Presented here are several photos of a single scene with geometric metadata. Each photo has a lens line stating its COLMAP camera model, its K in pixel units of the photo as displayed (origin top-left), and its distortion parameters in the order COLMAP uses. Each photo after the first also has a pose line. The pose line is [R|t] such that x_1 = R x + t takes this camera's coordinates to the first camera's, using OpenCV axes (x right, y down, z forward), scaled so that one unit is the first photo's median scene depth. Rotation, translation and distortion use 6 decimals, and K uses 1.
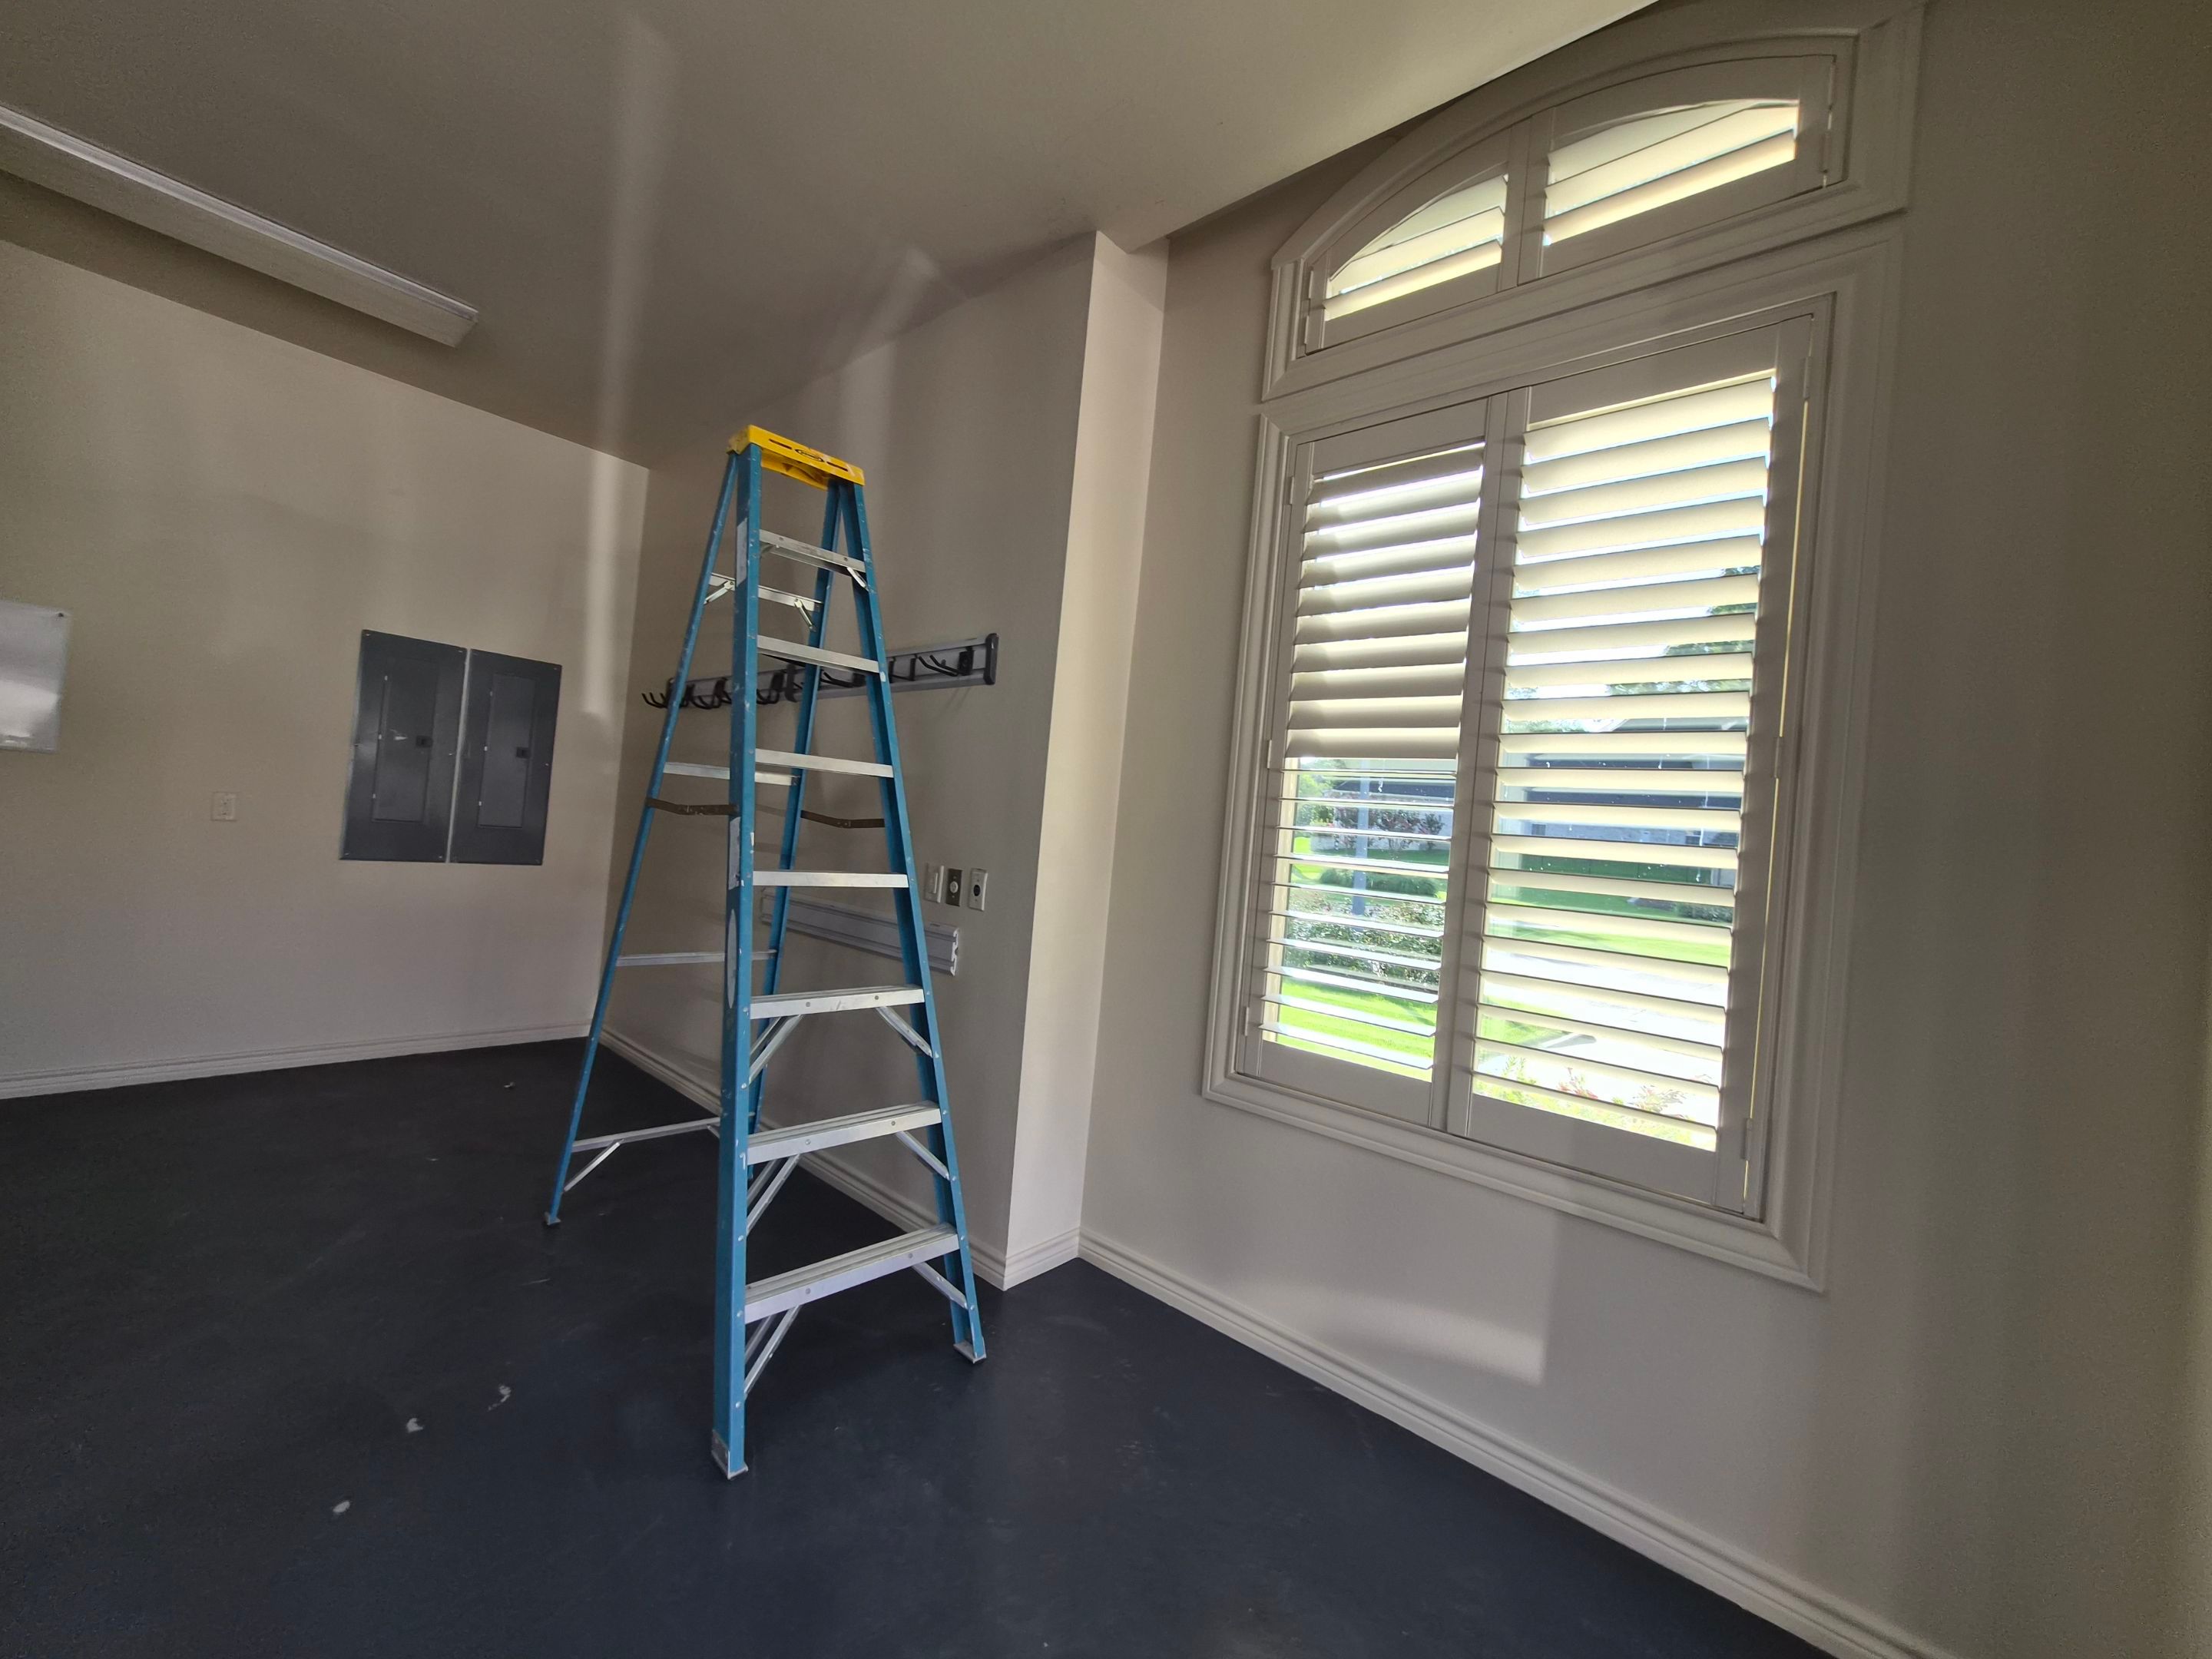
lens RADIAL K [[876.7, 0, 1105.9], [0, 876.7, 825.3], [0, 0, 1]] dist [0.001645, -0.000327]
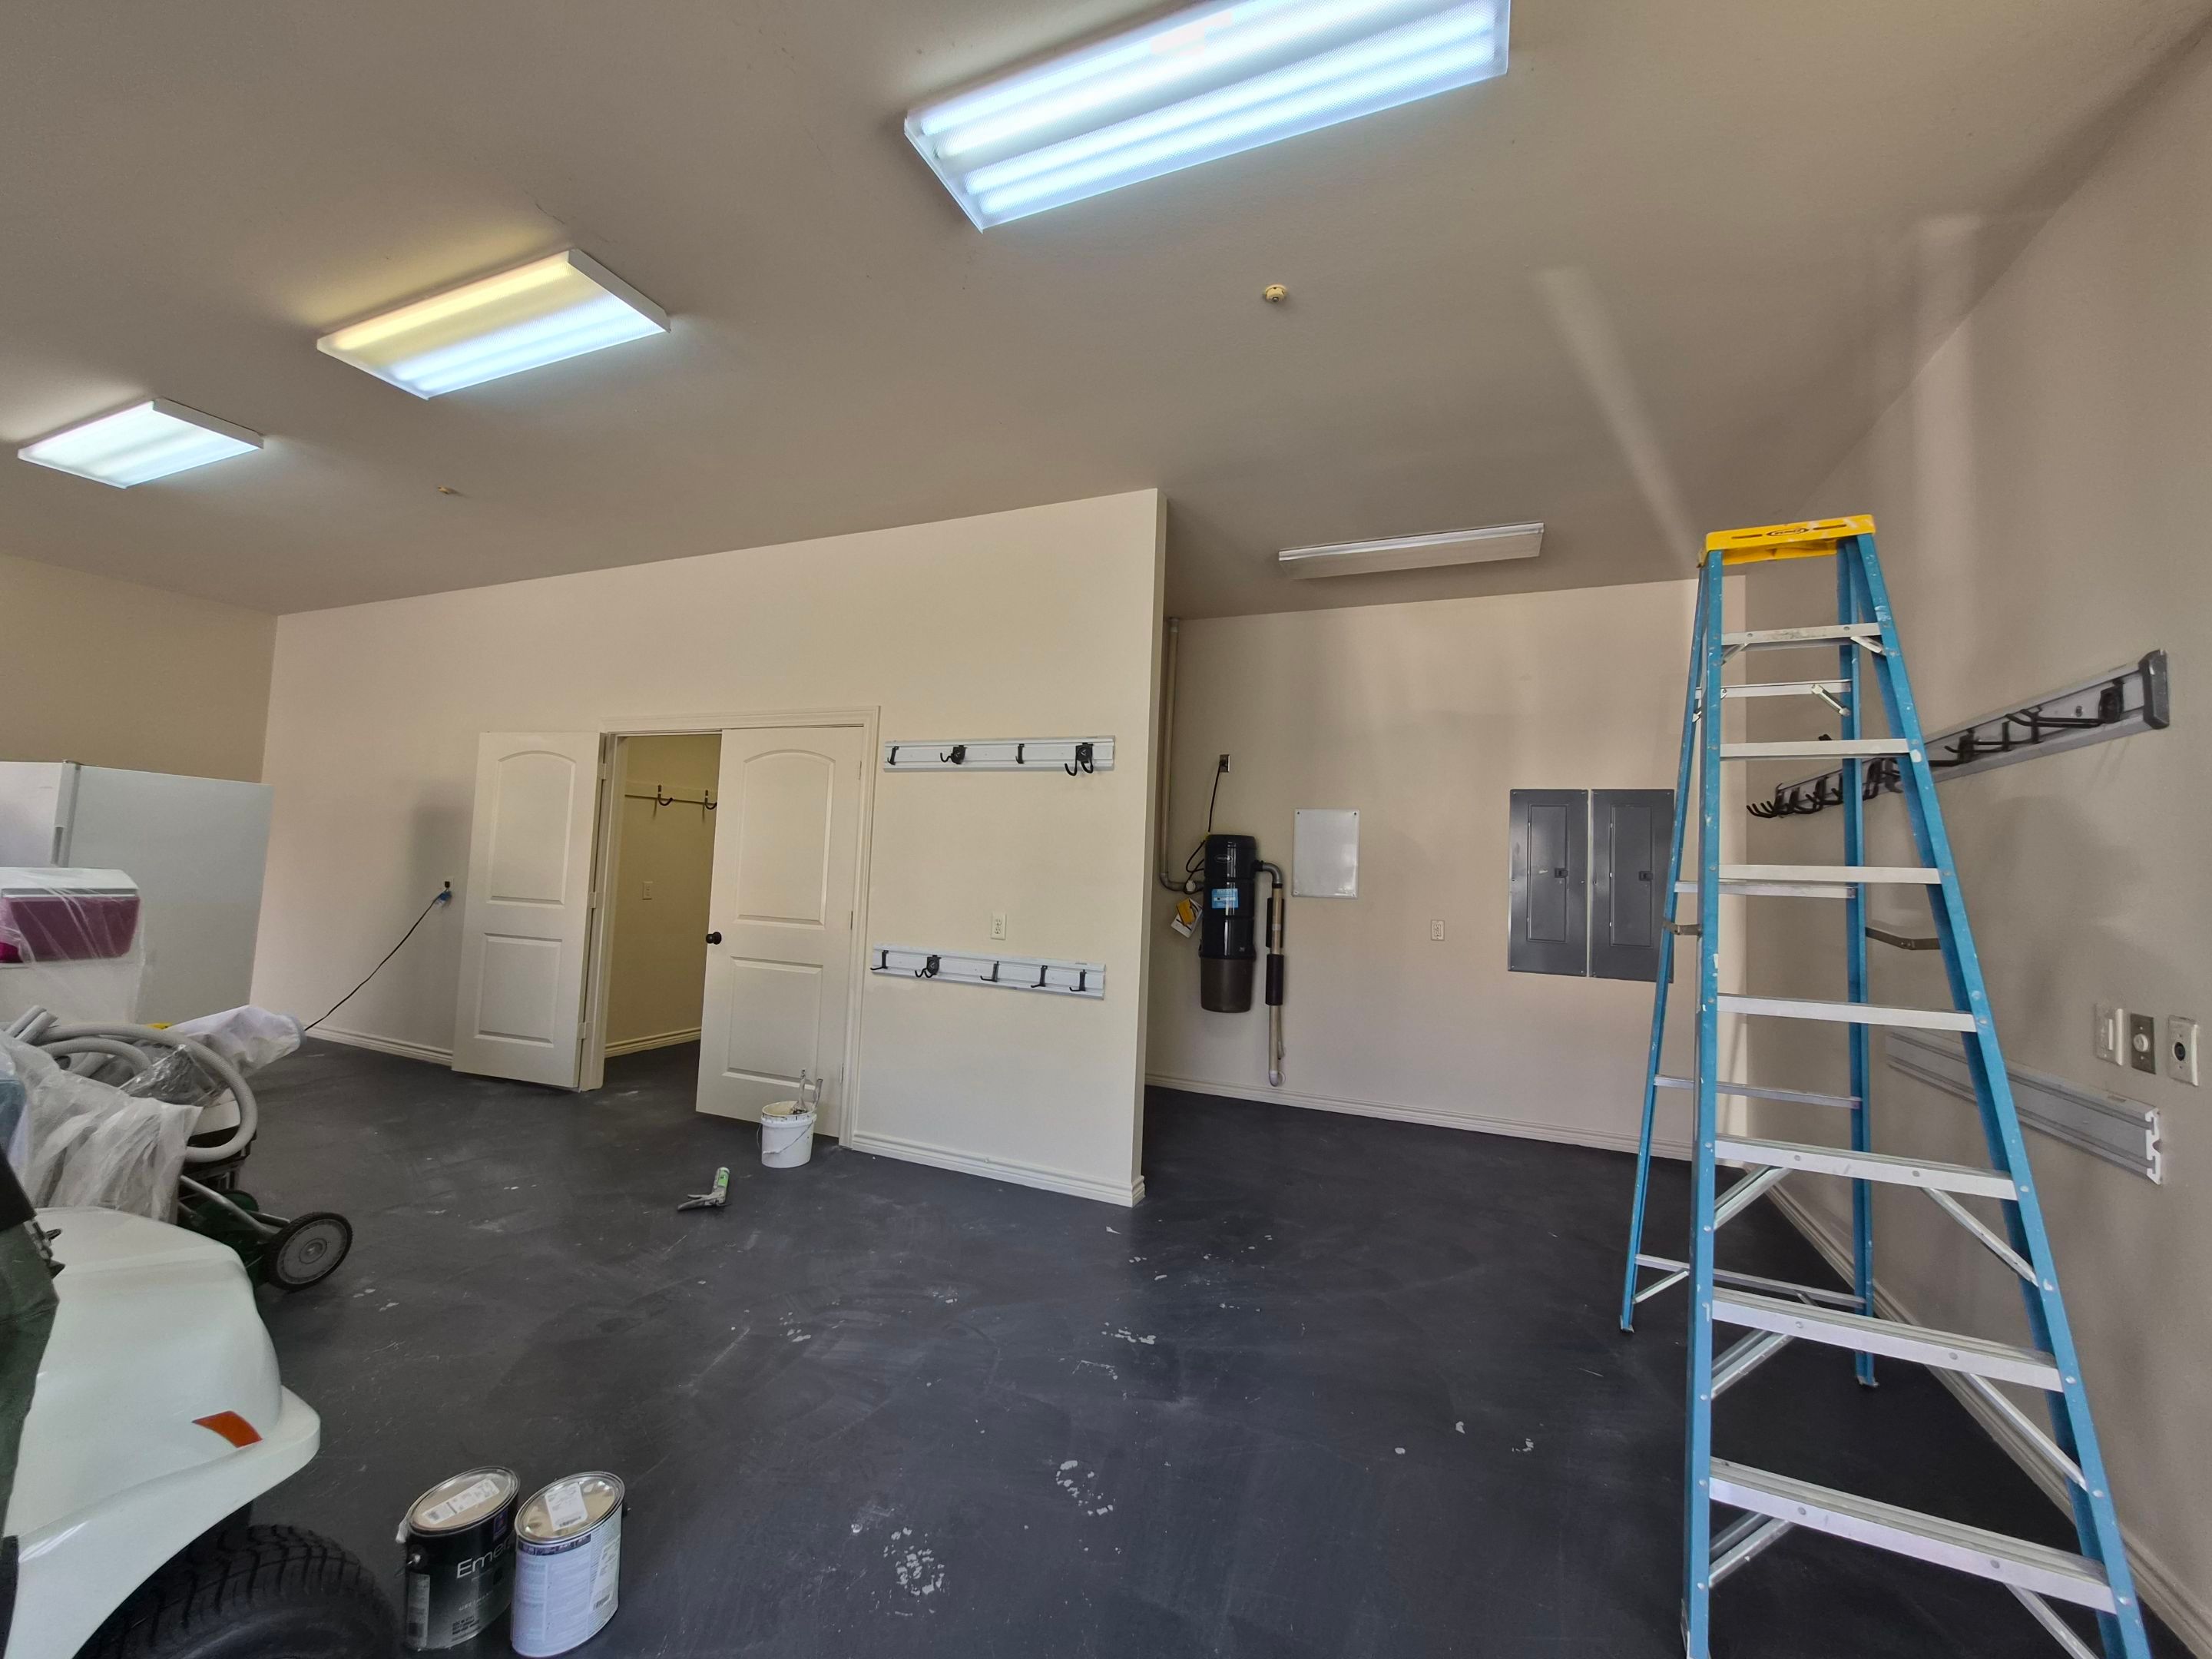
lens RADIAL K [[876.7, 0, 1109.2], [0, 876.7, 823.0], [0, 0, 1]] dist [0.001645, -0.000327]
pose [[0.314496, -0.126578, -0.940782, 0.275057], [-0.001341, 0.991010, -0.133784, -0.003776], [0.949258, 0.043336, 0.311499, 0.074893]]
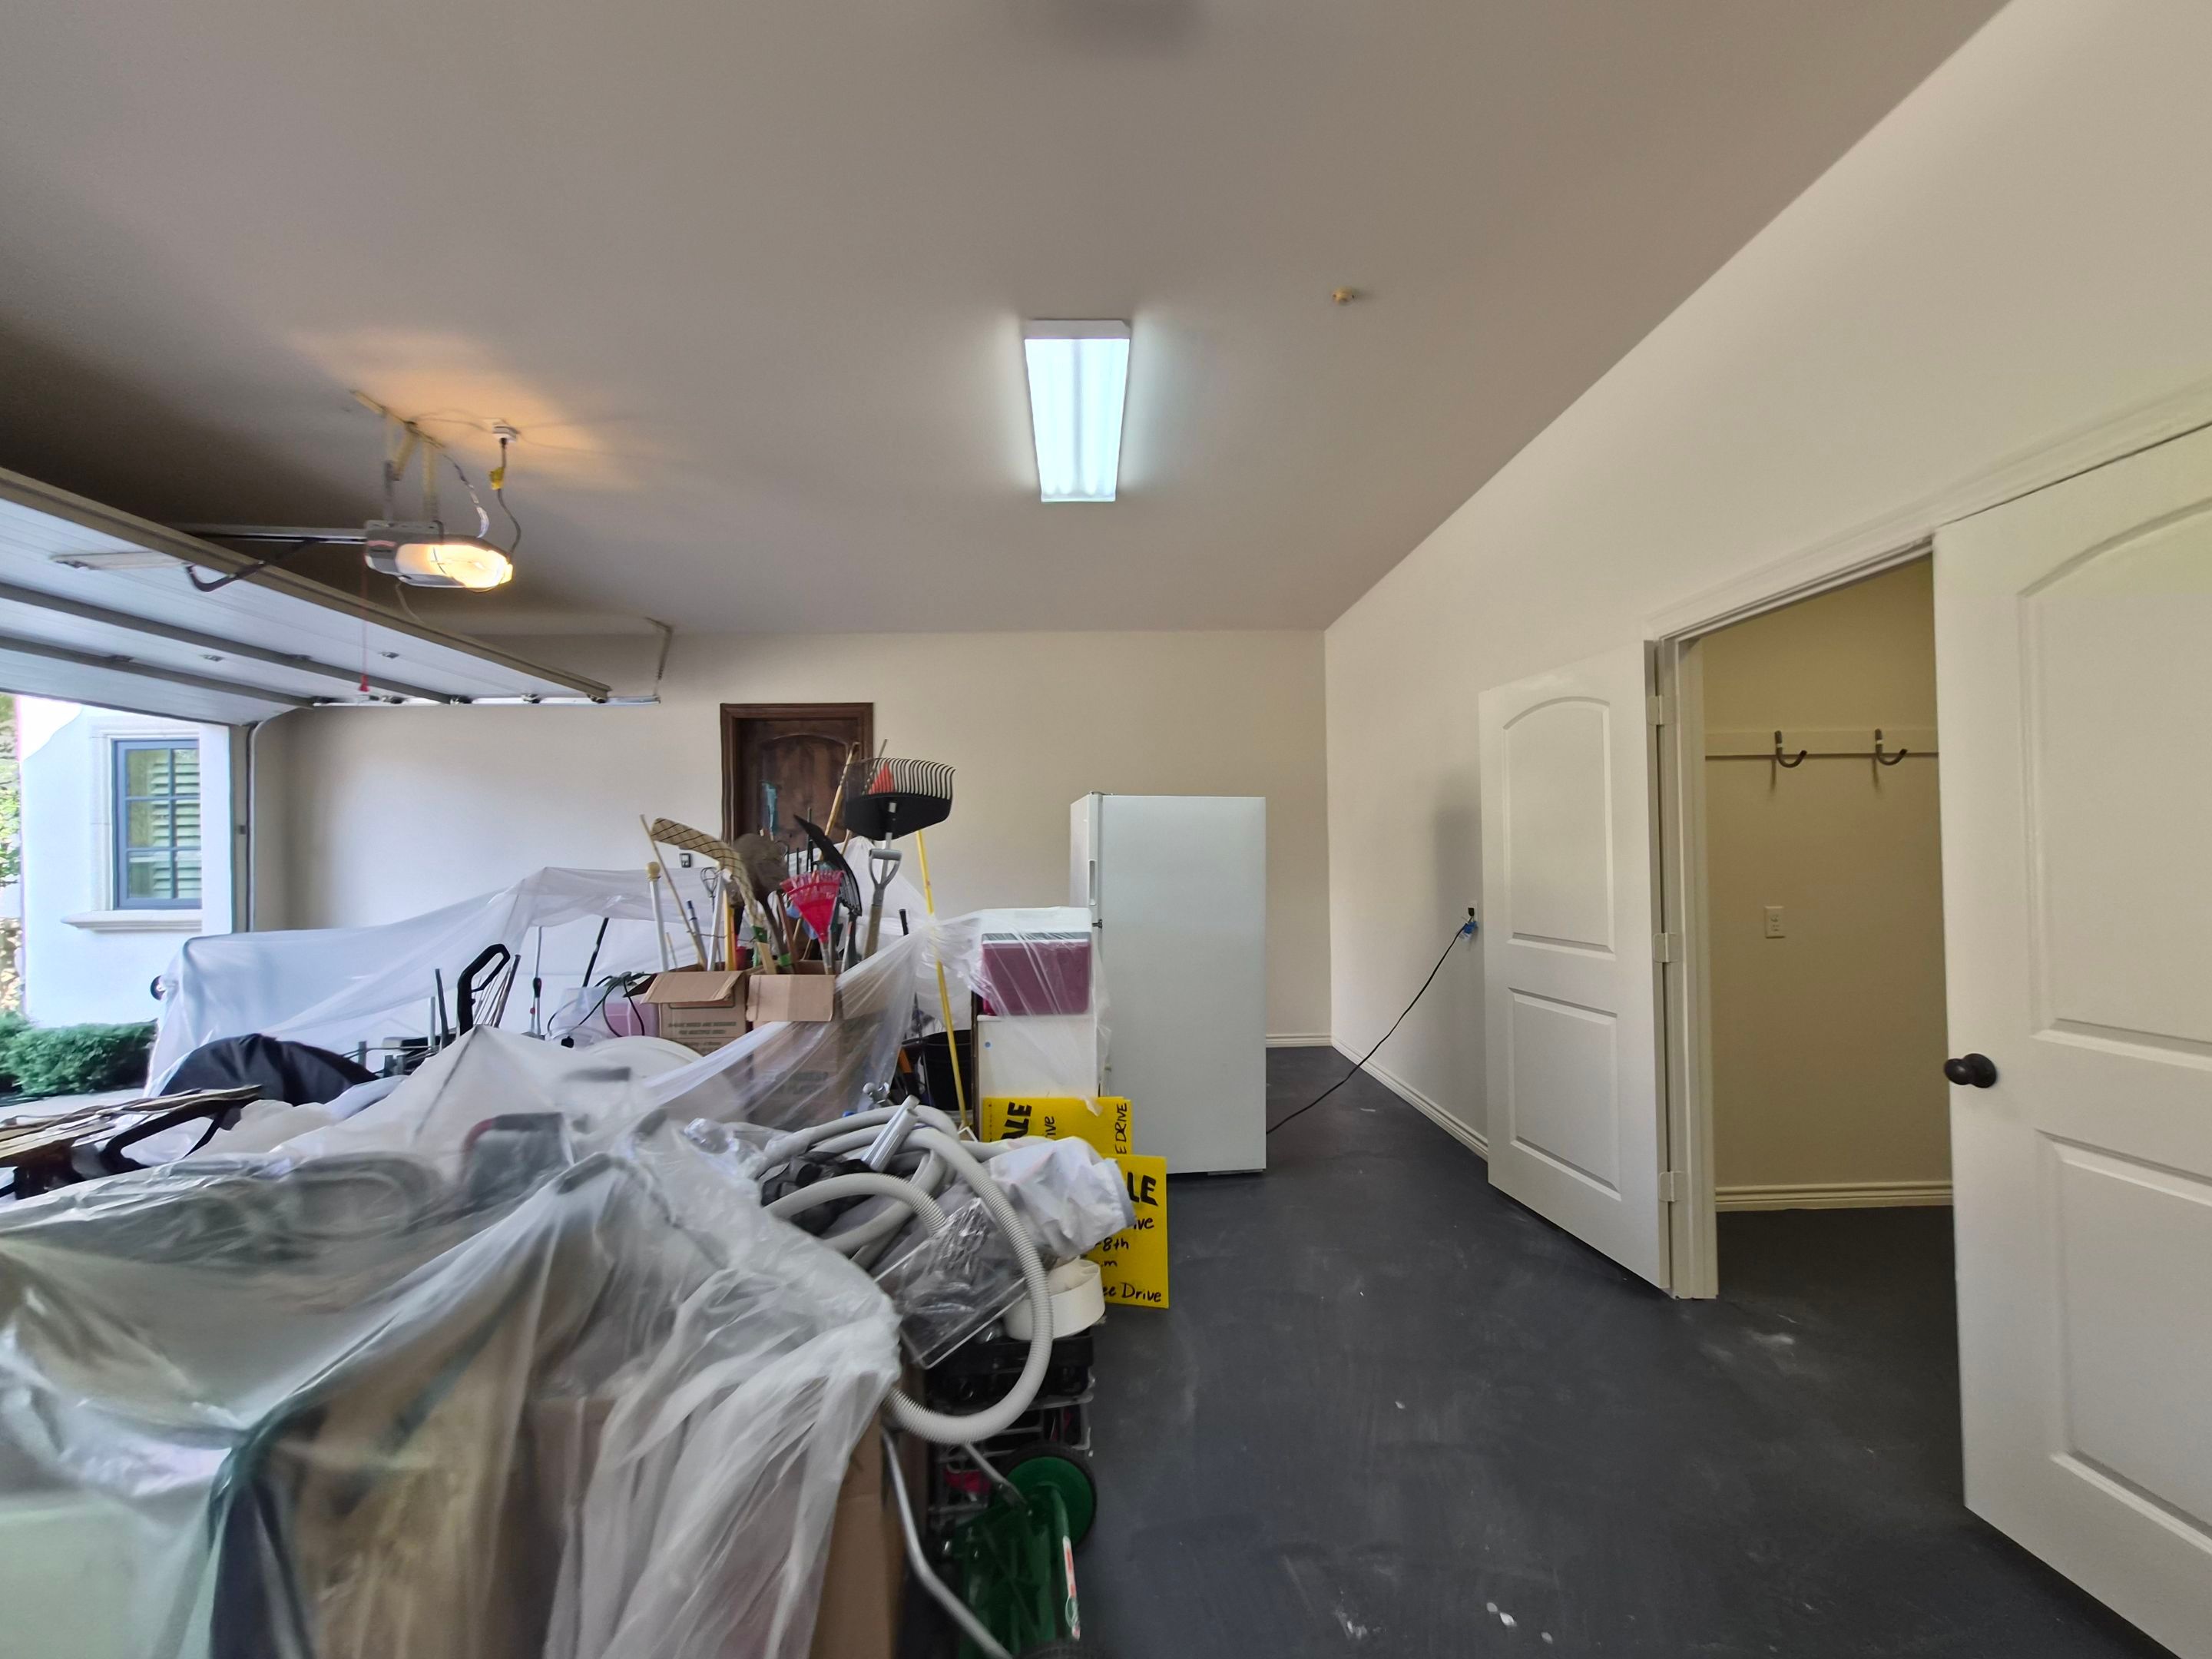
lens RADIAL K [[876.7, 0, 1109.4], [0, 876.7, 840.1], [0, 0, 1]] dist [0.001645, -0.000327]
pose [[-0.727614, -0.092265, -0.679754, -0.868469], [-0.042258, 0.995060, -0.089829, -0.113936], [0.684684, -0.036636, -0.727918, -0.102768]]
